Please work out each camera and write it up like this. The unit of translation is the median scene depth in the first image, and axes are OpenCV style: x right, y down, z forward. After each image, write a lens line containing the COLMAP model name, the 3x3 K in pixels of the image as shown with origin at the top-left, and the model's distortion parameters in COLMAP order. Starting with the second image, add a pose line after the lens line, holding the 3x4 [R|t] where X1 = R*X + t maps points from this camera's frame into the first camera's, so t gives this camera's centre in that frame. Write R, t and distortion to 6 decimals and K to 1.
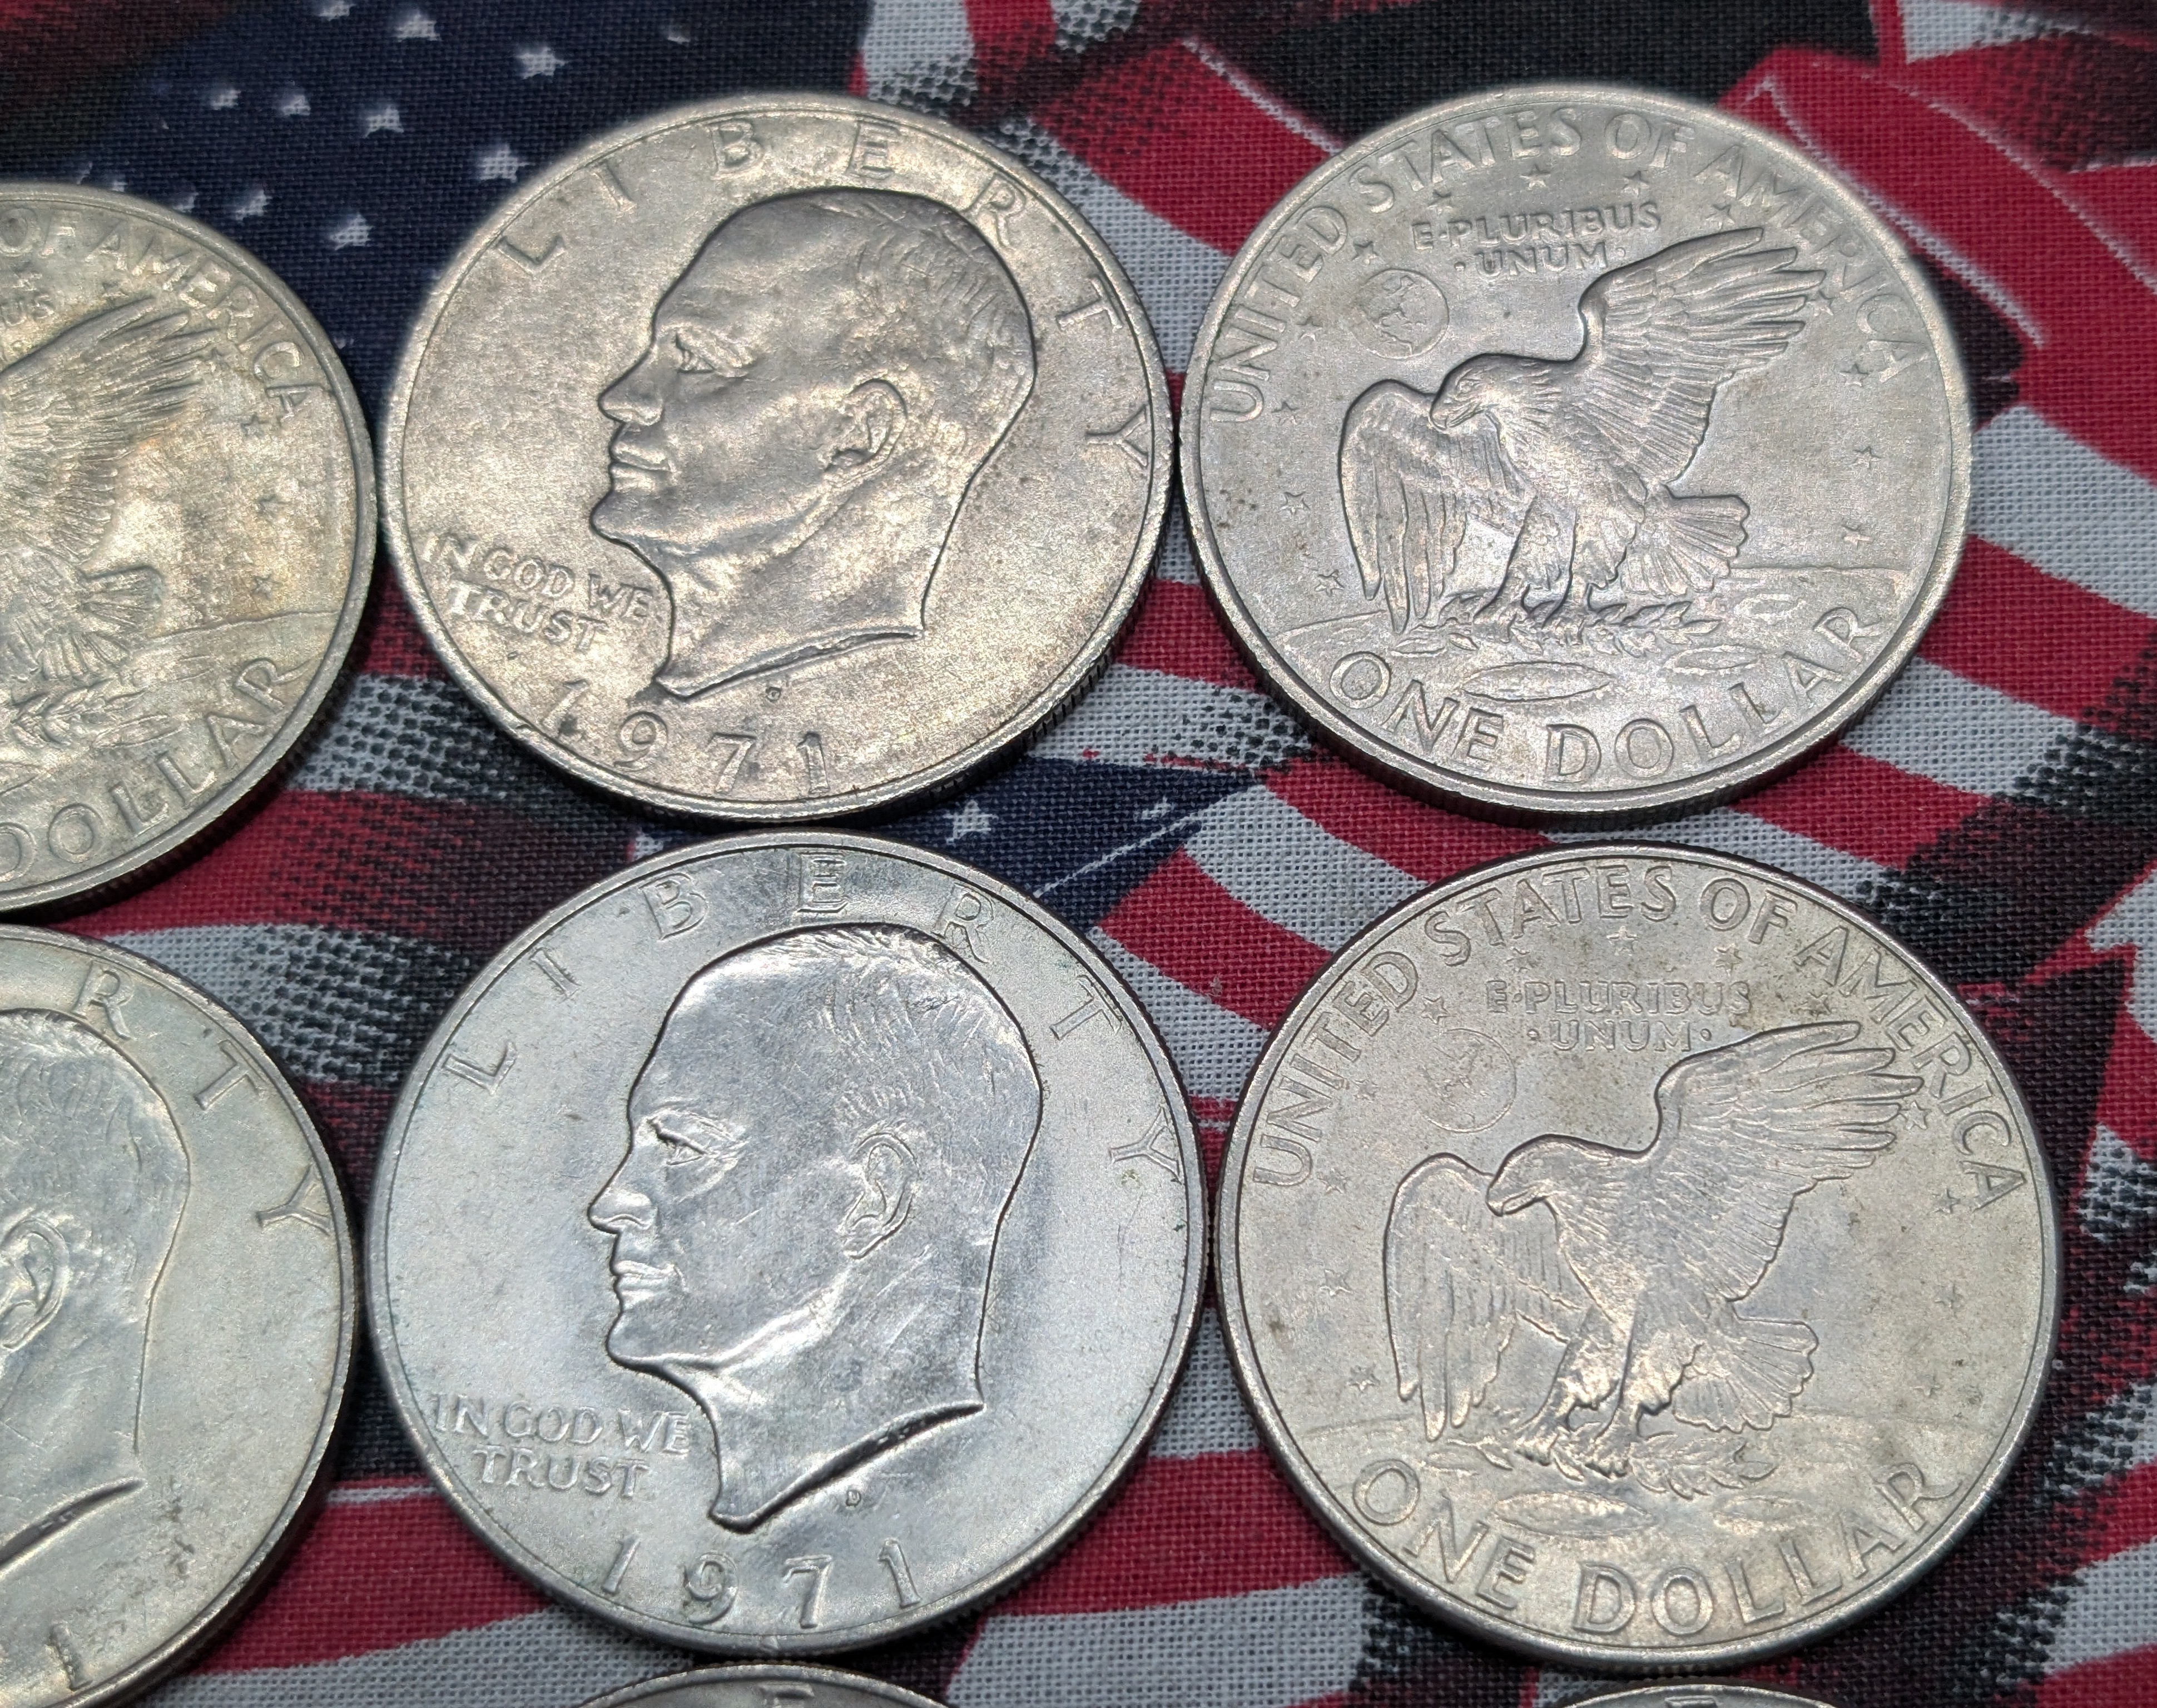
lens RADIAL K [[3552.6, 0, 1041.5], [0, 3552.6, 858.1], [0, 0, 1]] dist [0.057338, 0.000000]
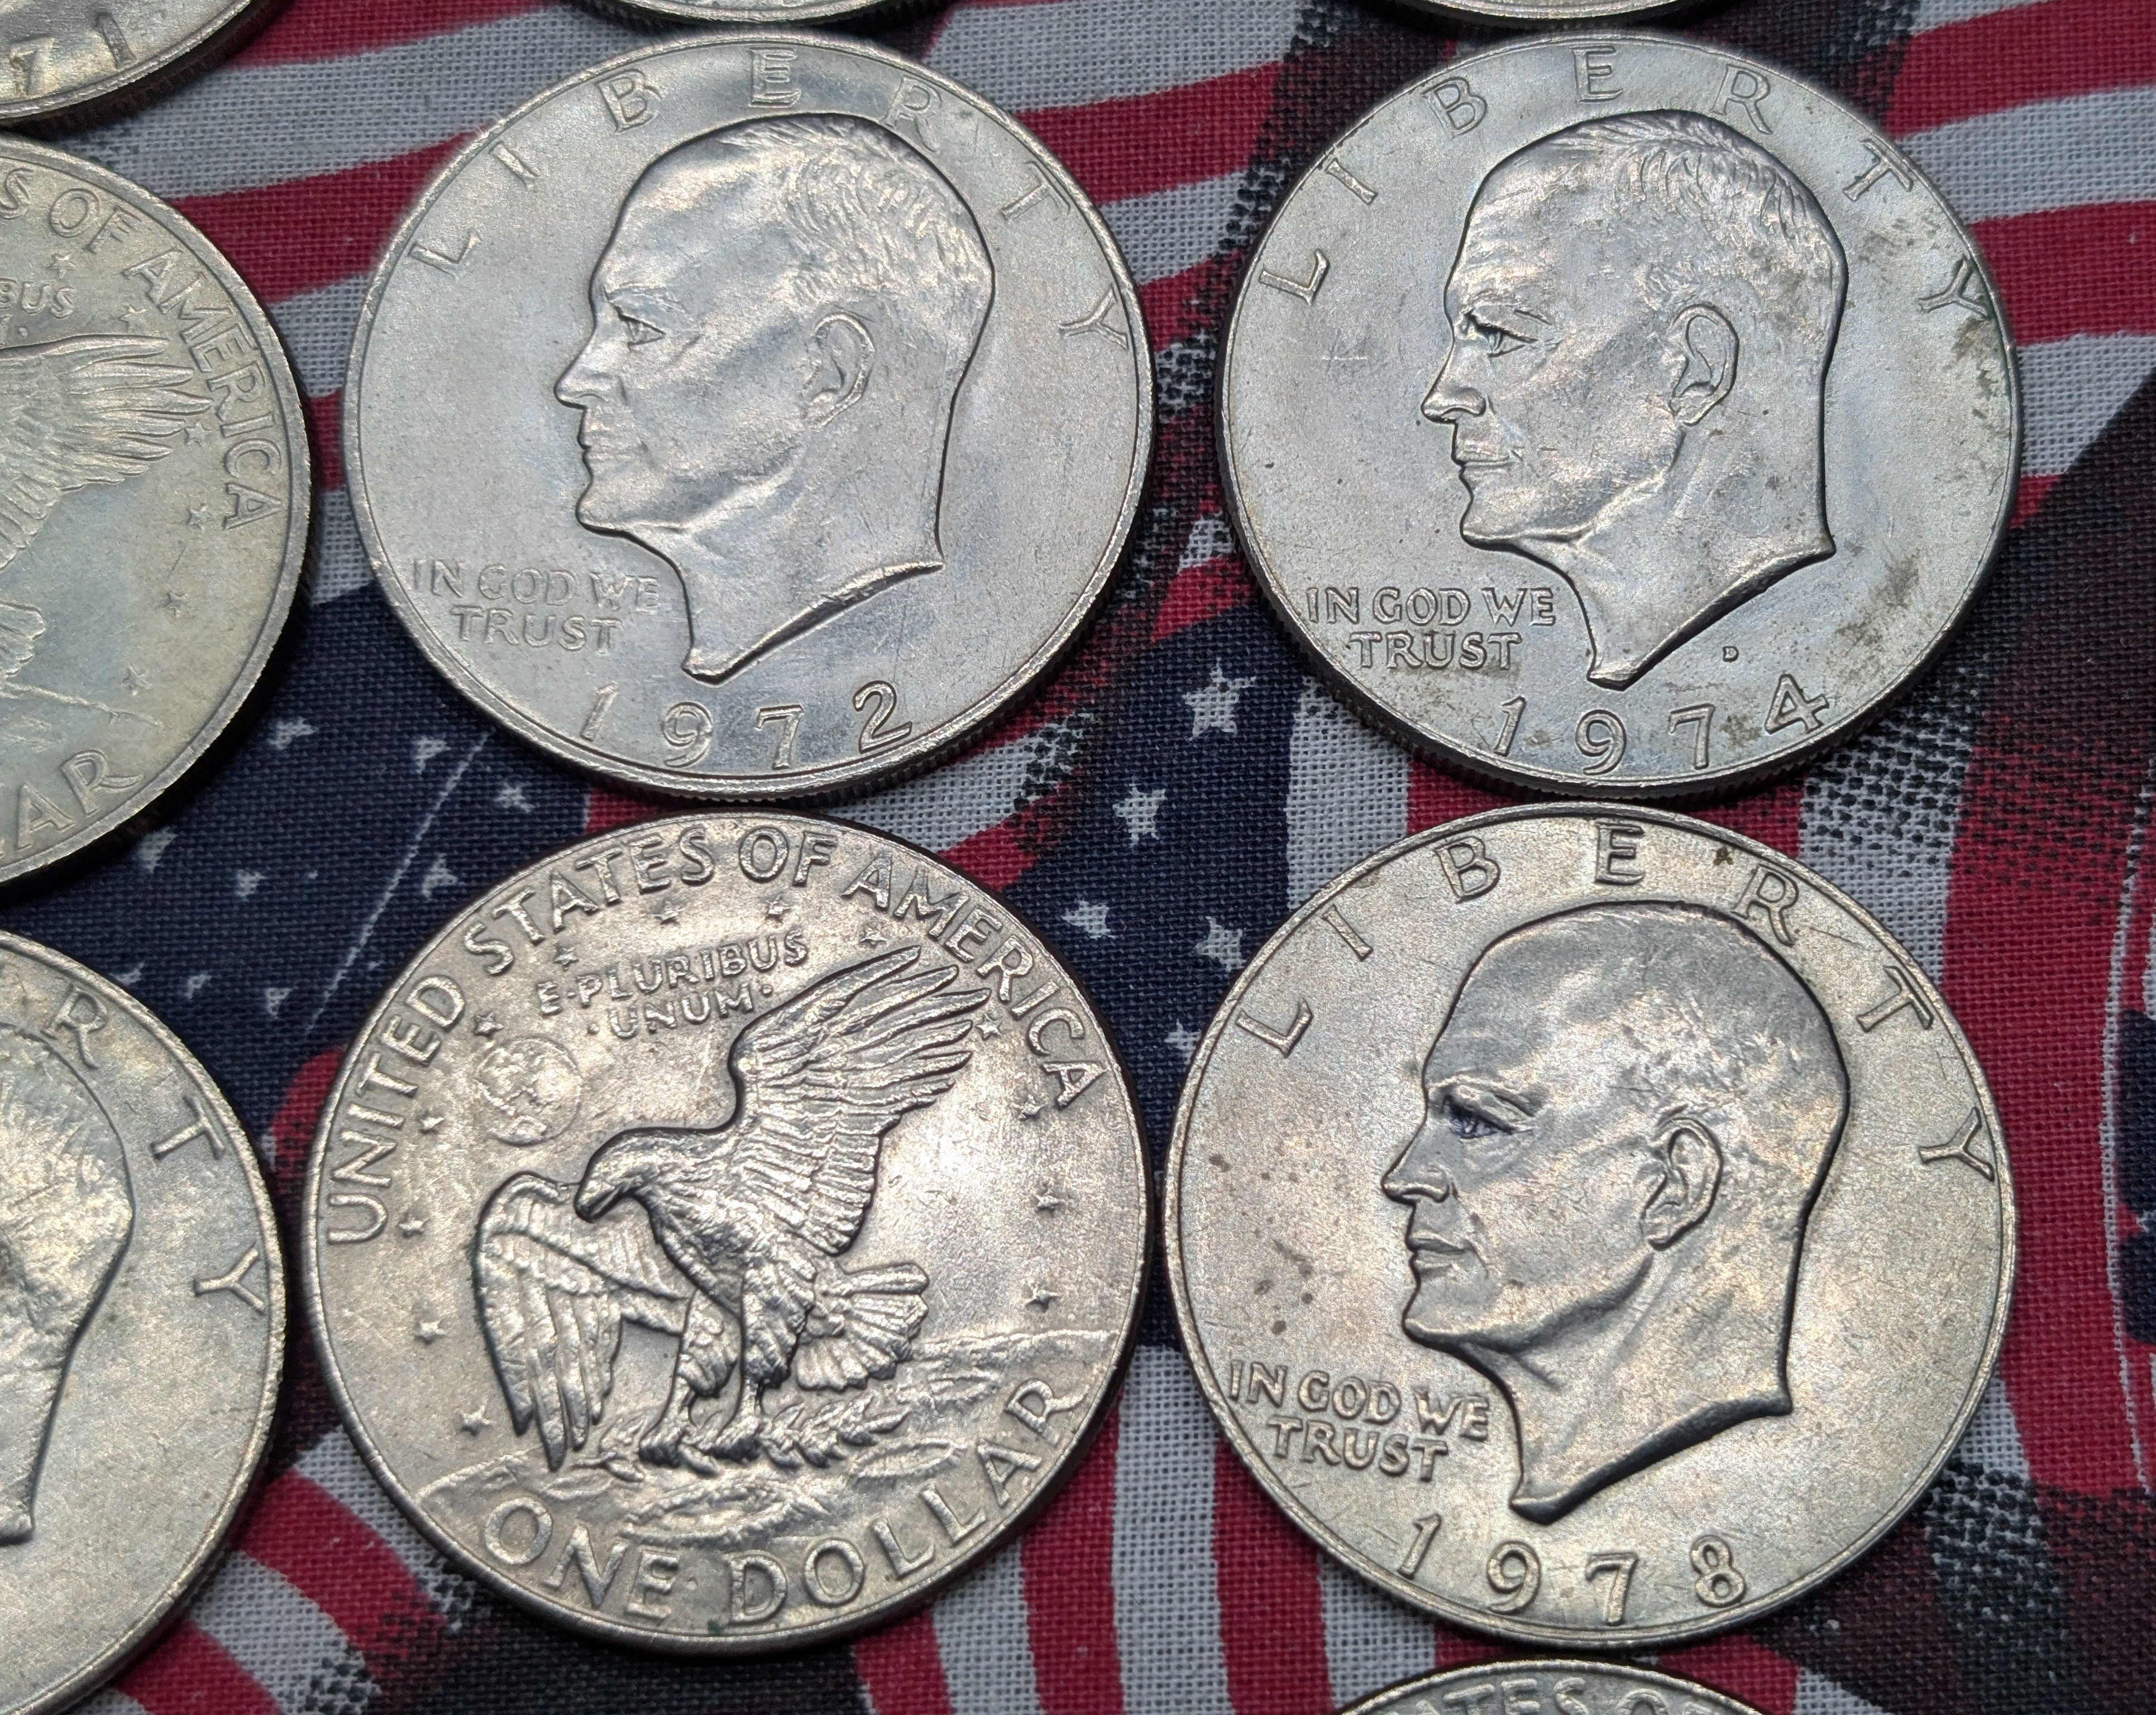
lens RADIAL K [[3550.7, 0, 1084.6], [0, 3550.7, 837.9], [0, 0, 1]] dist [0.057338, 0.000000]
pose [[0.999394, -0.019577, 0.028767, -0.011023], [0.018787, 0.999446, 0.027479, 0.417430], [-0.029289, -0.026922, 0.999208, -0.096921]]
